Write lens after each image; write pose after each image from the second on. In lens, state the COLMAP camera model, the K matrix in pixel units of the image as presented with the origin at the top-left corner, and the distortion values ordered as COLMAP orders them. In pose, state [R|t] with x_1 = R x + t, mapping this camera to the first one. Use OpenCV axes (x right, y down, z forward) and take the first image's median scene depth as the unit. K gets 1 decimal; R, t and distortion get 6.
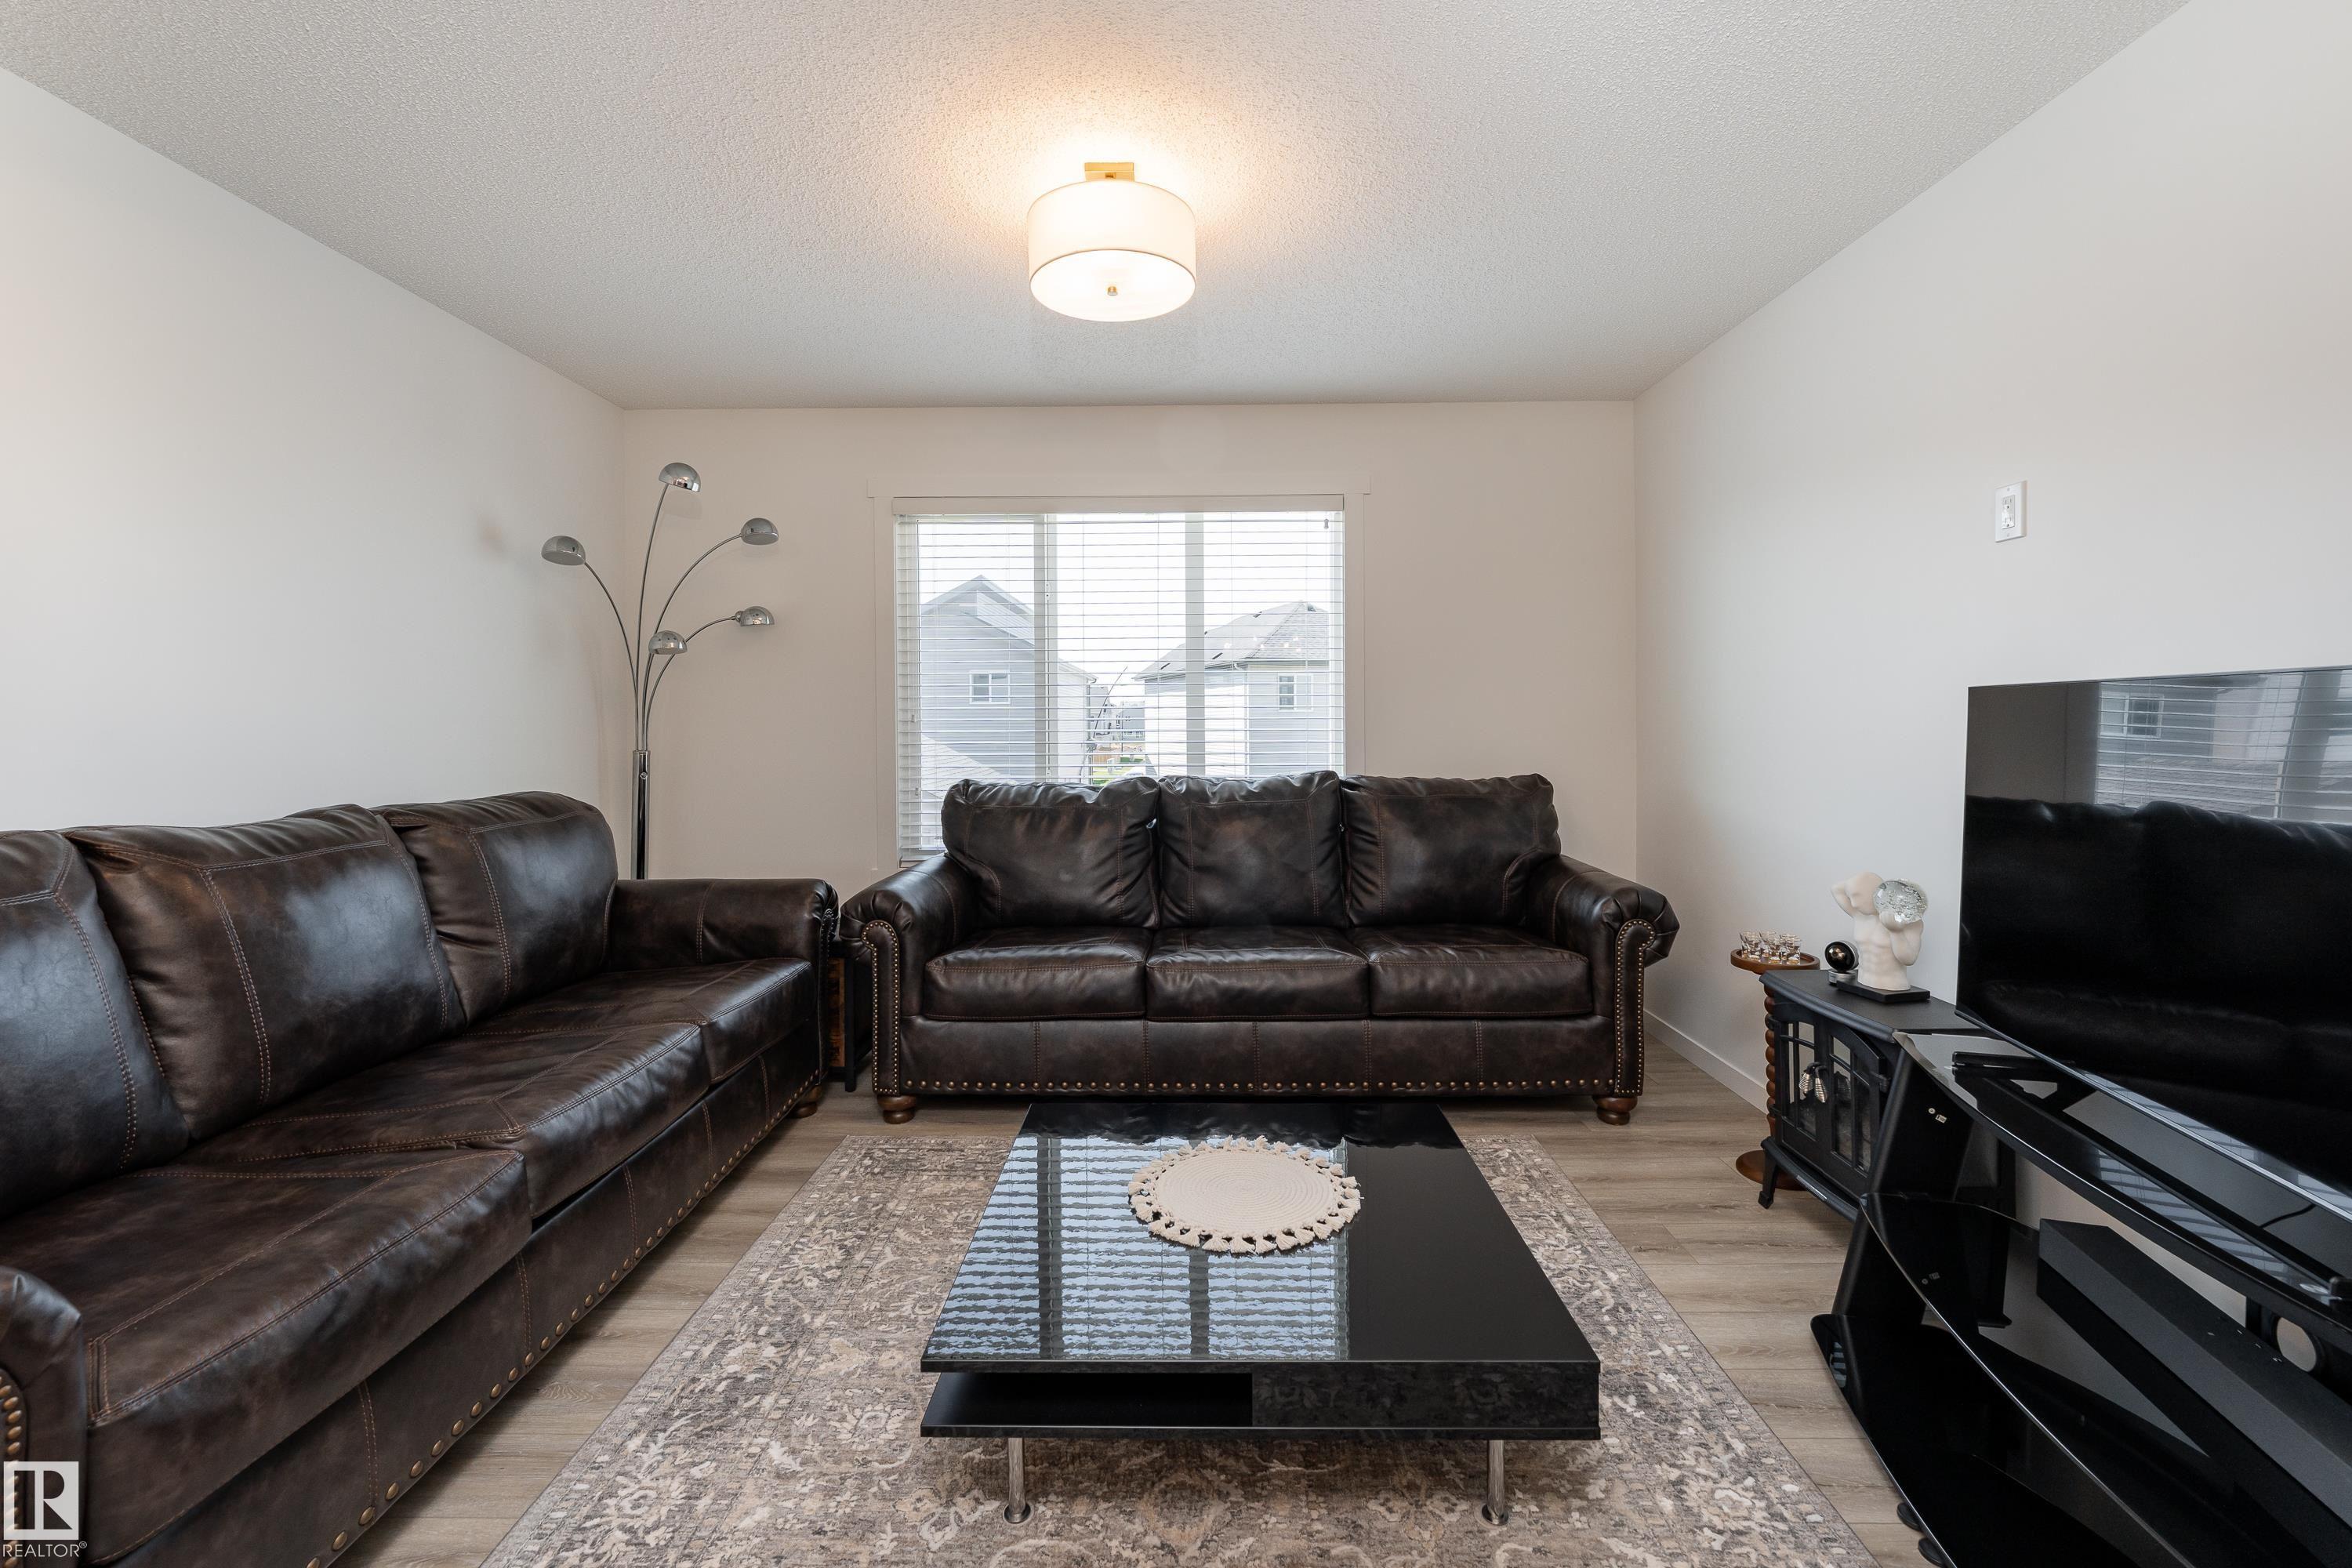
lens RADIAL K [[1018.1, 0, 1189.0], [0, 1018.1, 723.8], [0, 0, 1]] dist [0.004406, -0.002152]
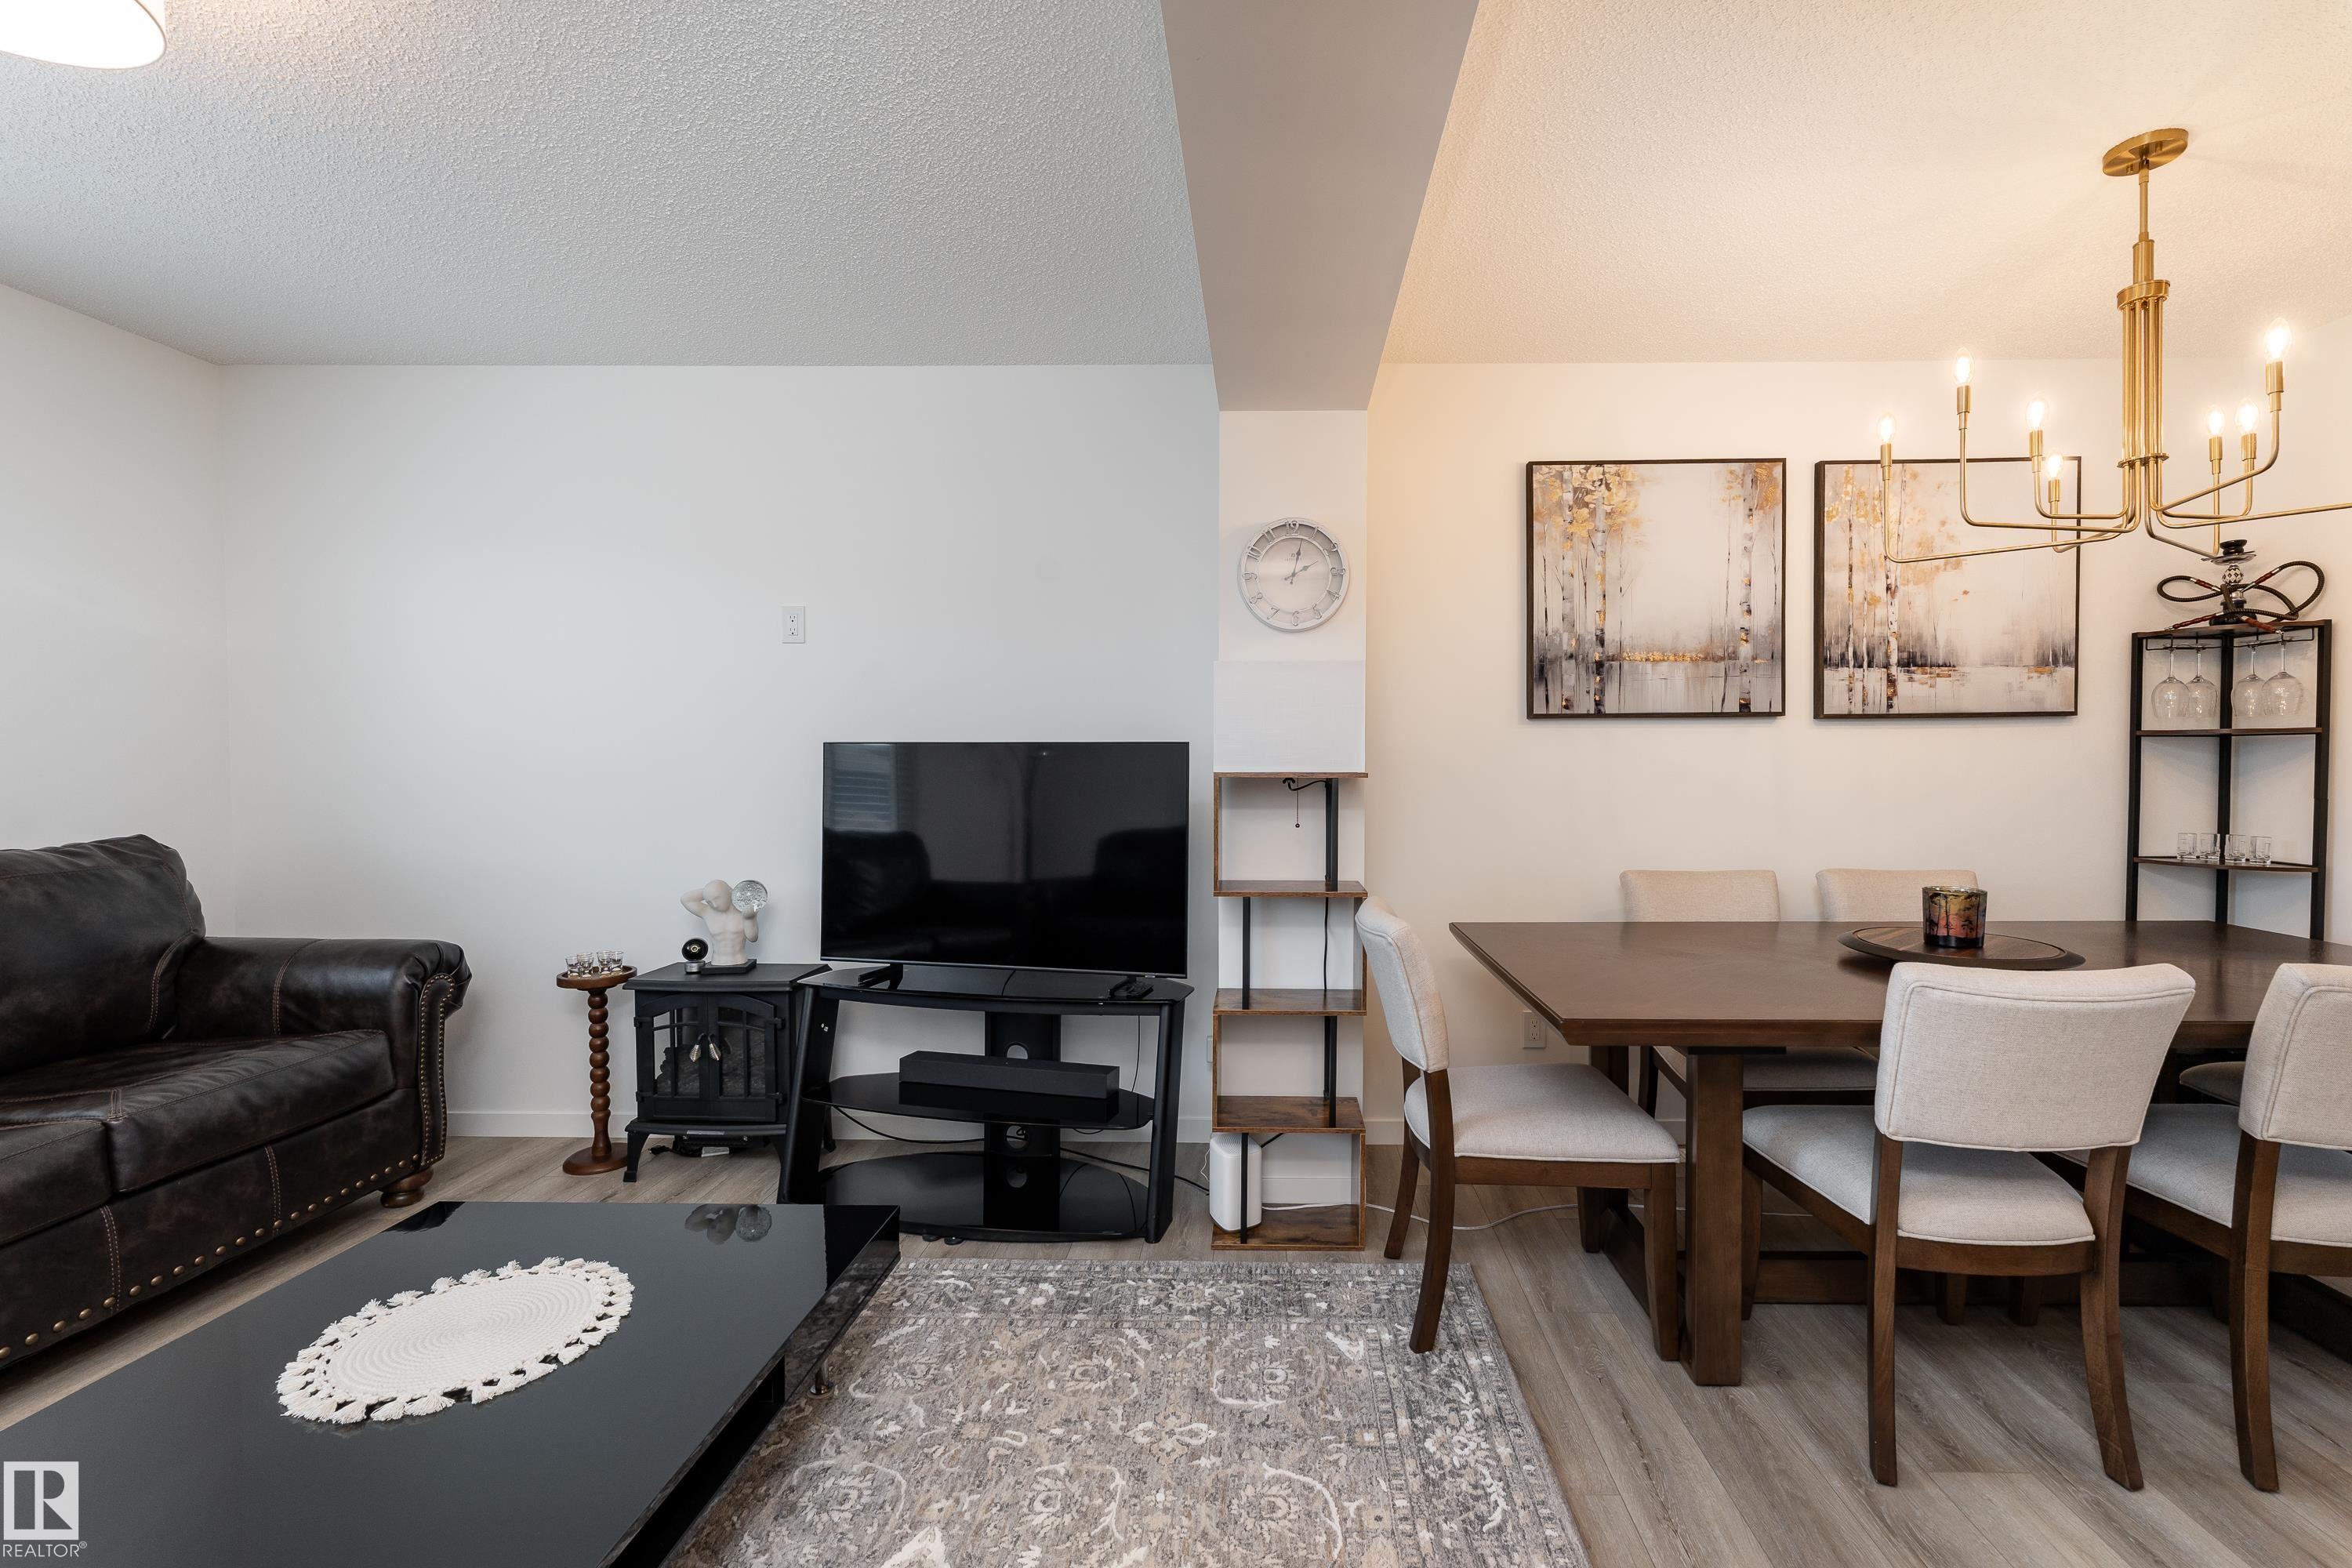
lens RADIAL K [[1016.8, 0, 1256.0], [0, 1016.8, 786.9], [0, 0, 1]] dist [0.001526, -0.000345]
pose [[0.015453, -0.016449, 0.999745, -0.414175], [0.003426, 0.999860, 0.016398, 0.004890], [-0.999875, 0.003172, 0.015507, 0.191981]]
